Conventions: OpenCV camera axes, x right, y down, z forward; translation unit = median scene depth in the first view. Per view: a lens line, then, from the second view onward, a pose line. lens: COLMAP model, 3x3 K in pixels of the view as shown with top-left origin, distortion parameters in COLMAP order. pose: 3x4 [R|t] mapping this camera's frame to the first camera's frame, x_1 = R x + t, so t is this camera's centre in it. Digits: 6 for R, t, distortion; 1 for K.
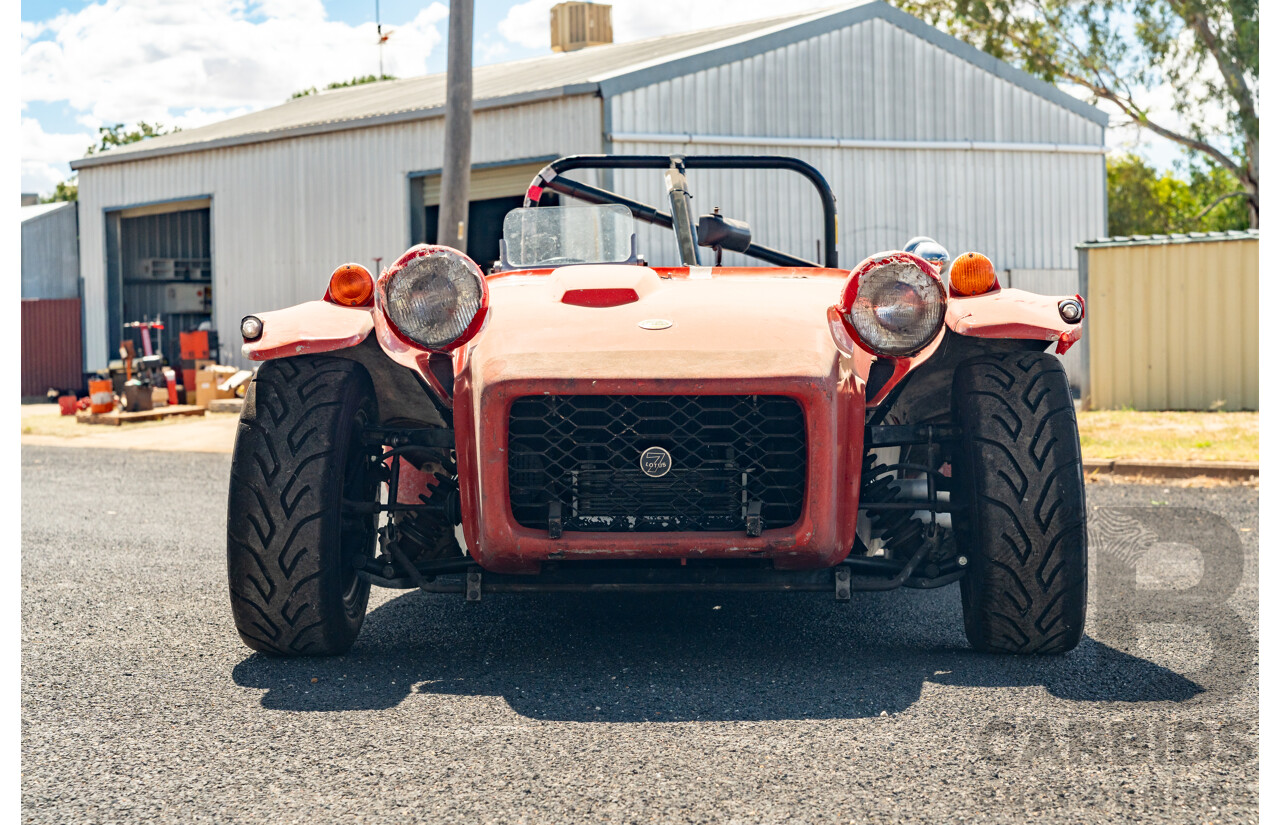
lens RADIAL K [[2480.4, 0, 613.7], [0, 2480.4, 434.4], [0, 0, 1]] dist [0.042498, 0.121051]
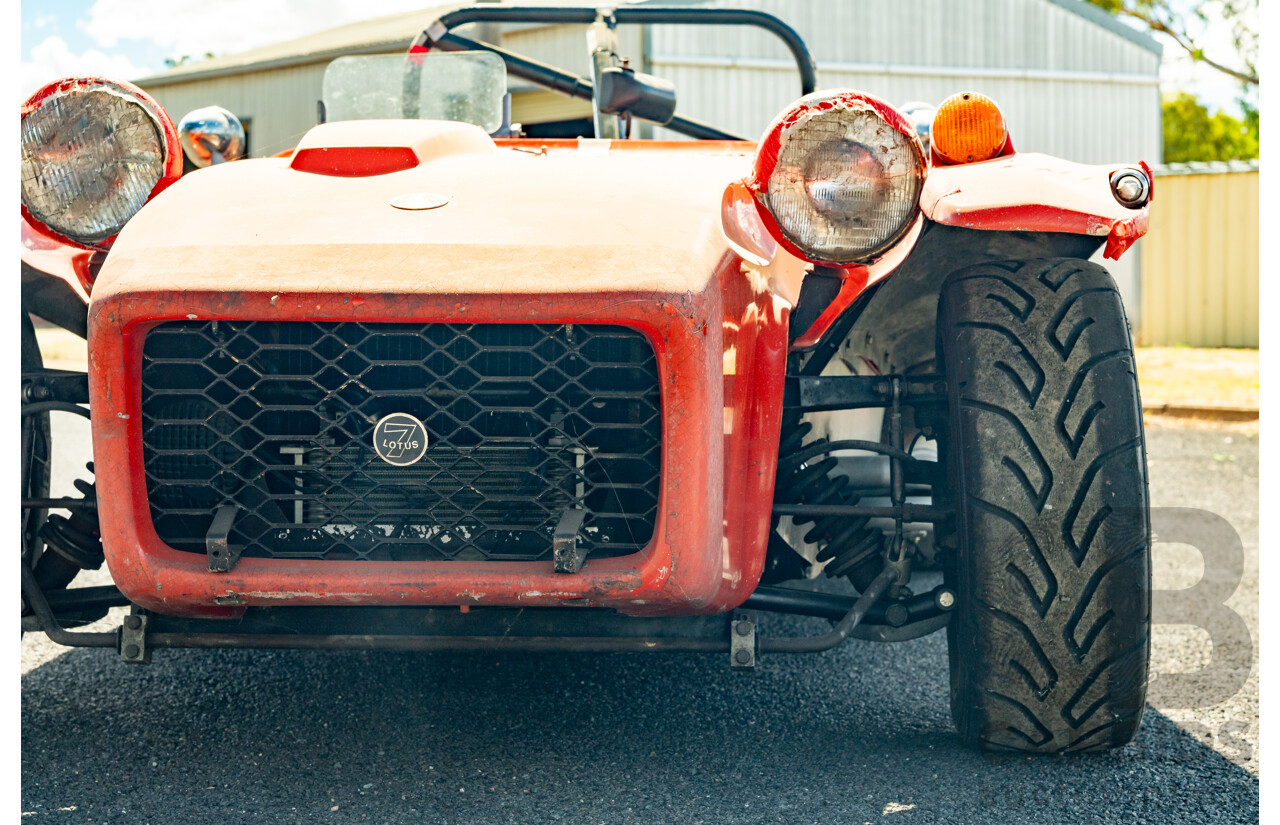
lens RADIAL K [[2390.8, 0, 657.0], [0, 2390.8, 443.8], [0, 0, 1]] dist [0.013538, 0.157636]
pose [[0.999906, 0.010600, -0.008650, 0.074246], [-0.010306, 0.999392, 0.033300, -0.006290], [0.008997, -0.033207, 0.999408, 0.413080]]
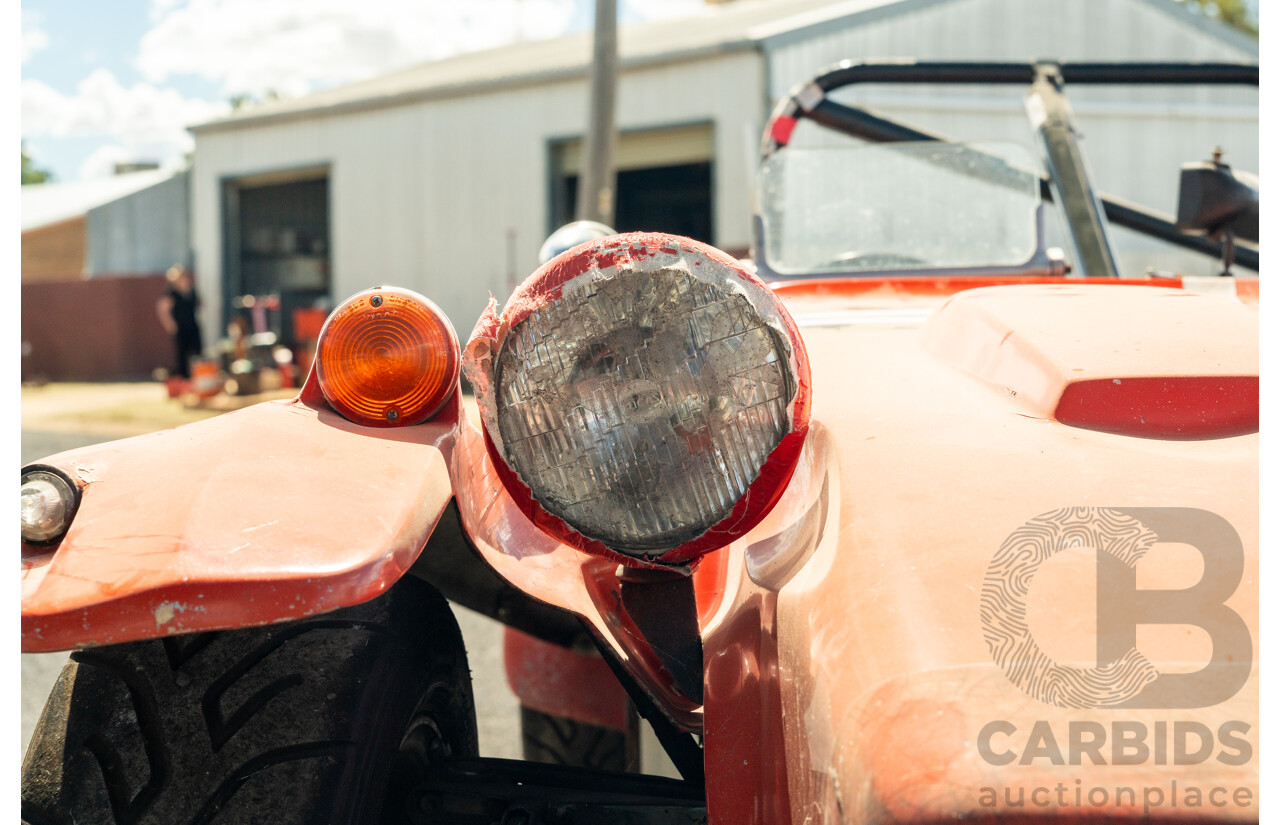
lens RADIAL K [[2501.6, 0, 640.0], [0, 2501.6, 412.5], [0, 0, 1]] dist [0.024529, 0.089206]
pose [[0.998994, 0.010999, -0.043471, -0.059281], [-0.010933, 0.999939, 0.001752, -0.054115], [0.043488, -0.001275, 0.999053, 0.683544]]
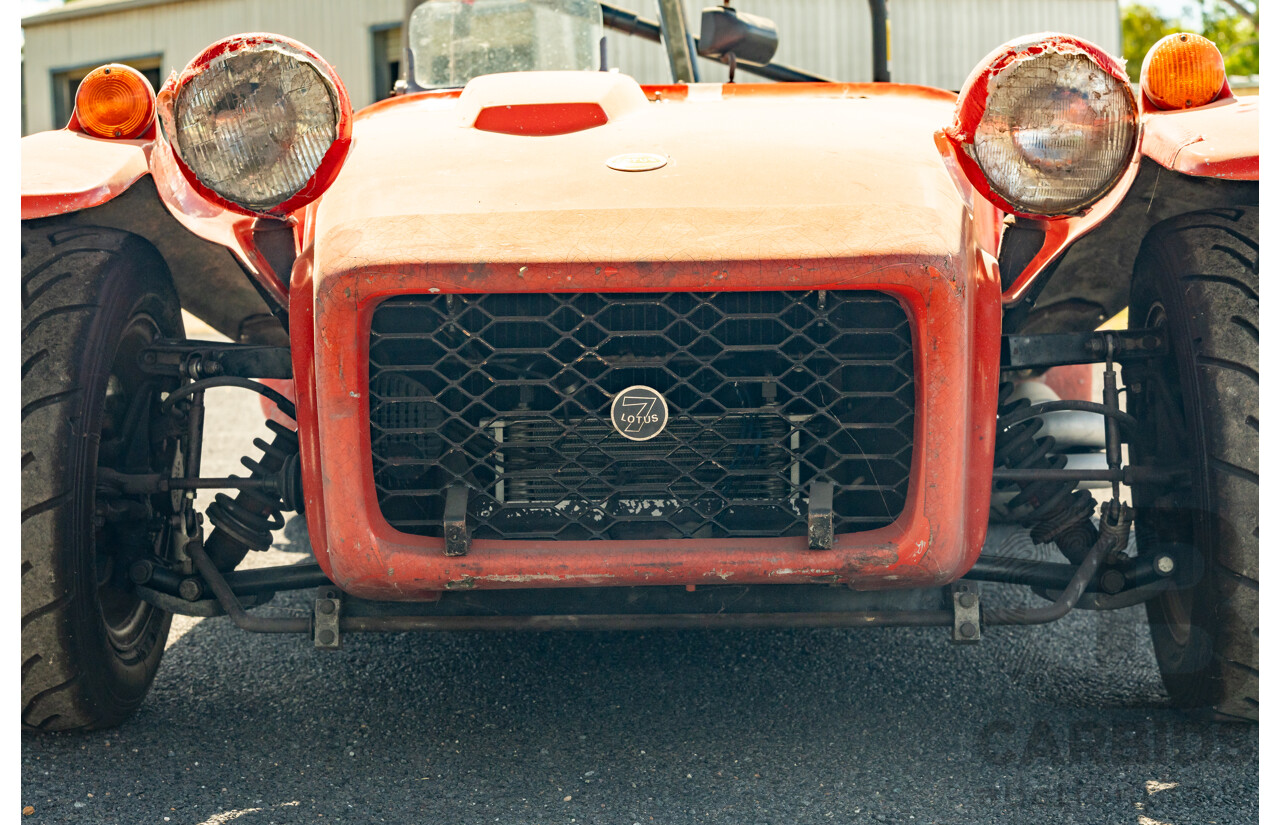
lens RADIAL K [[2509.7, 0, 588.2], [0, 2509.7, 417.4], [0, 0, 1]] dist [0.001895, 0.231840]
pose [[0.999944, -0.009842, -0.003979, 0.007186], [0.010016, 0.998873, 0.046388, -0.012592], [0.003518, -0.046425, 0.998916, 0.410906]]
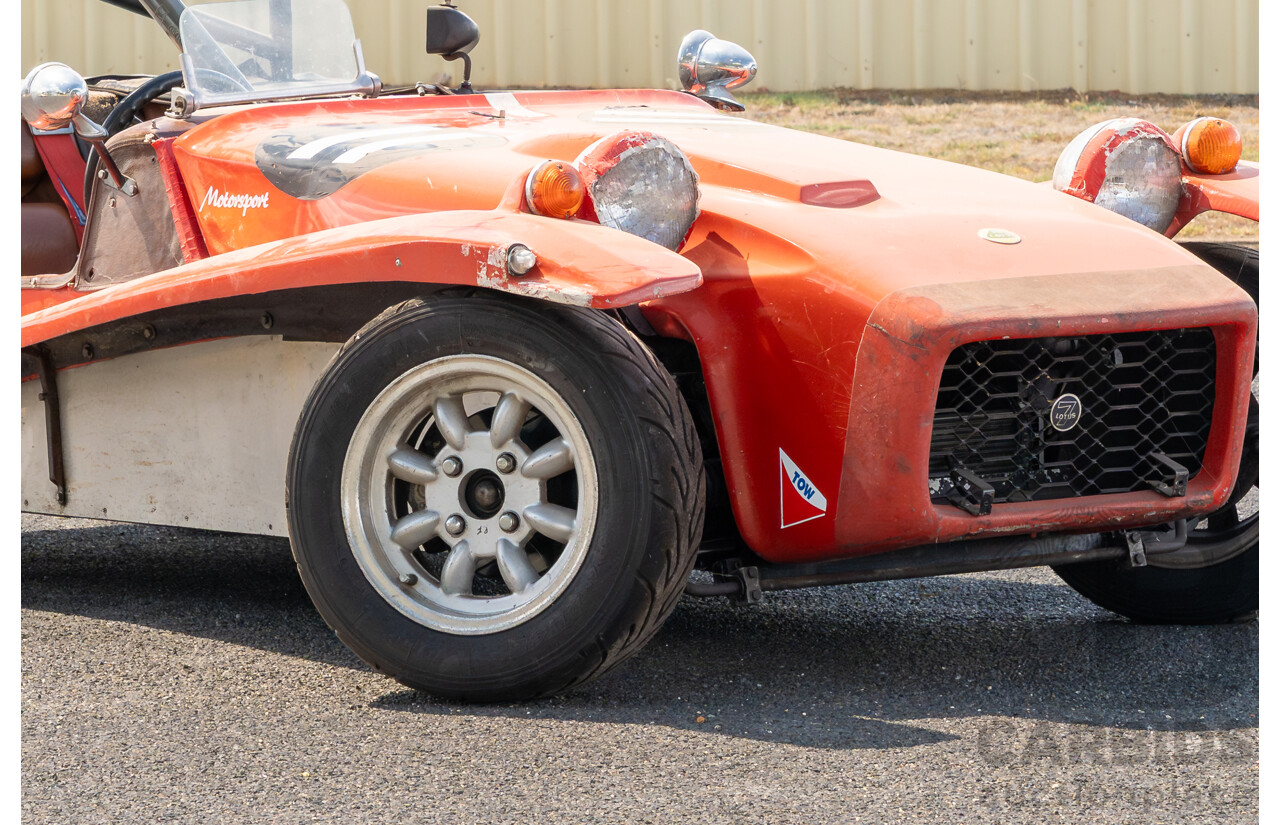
lens RADIAL K [[6553.6, 0, 640.0], [0, 6553.6, 412.5], [0, 0, 1]] dist [0.079637, 1.748732]
pose [[0.812148, -0.058897, 0.580472, -1.224307], [0.025696, 0.997537, 0.065262, -0.120801], [-0.582886, -0.038087, 0.811661, -0.596569]]
